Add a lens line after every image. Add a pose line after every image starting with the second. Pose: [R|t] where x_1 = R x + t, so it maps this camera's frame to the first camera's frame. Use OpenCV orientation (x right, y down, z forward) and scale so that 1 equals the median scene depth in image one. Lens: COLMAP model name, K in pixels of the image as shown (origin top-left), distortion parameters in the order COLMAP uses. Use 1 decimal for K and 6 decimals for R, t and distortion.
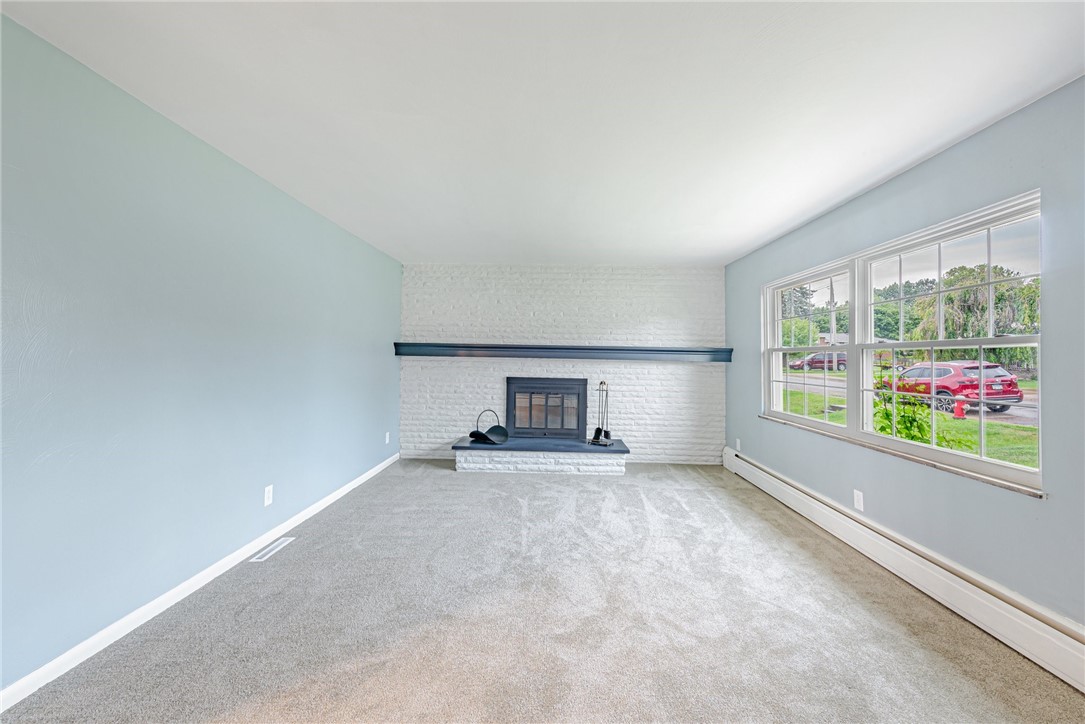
lens RADIAL K [[433.5, 0, 542.5], [0, 433.5, 362.0], [0, 0, 1]] dist [0.017249, -0.000332]
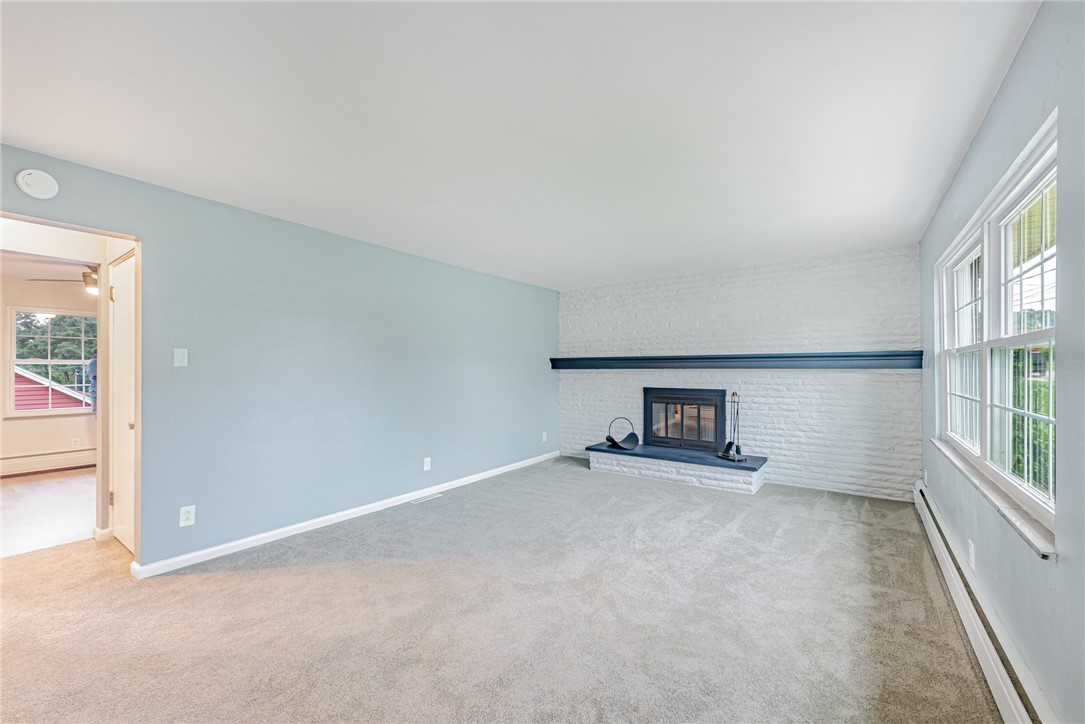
lens RADIAL K [[434.8, 0, 542.3], [0, 434.8, 383.5], [0, 0, 1]] dist [0.019476, -0.000151]
pose [[0.825751, -0.001366, -0.564033, 0.334773], [0.013093, 0.999774, 0.016747, 0.004732], [0.563883, -0.021214, 0.825582, -0.006994]]
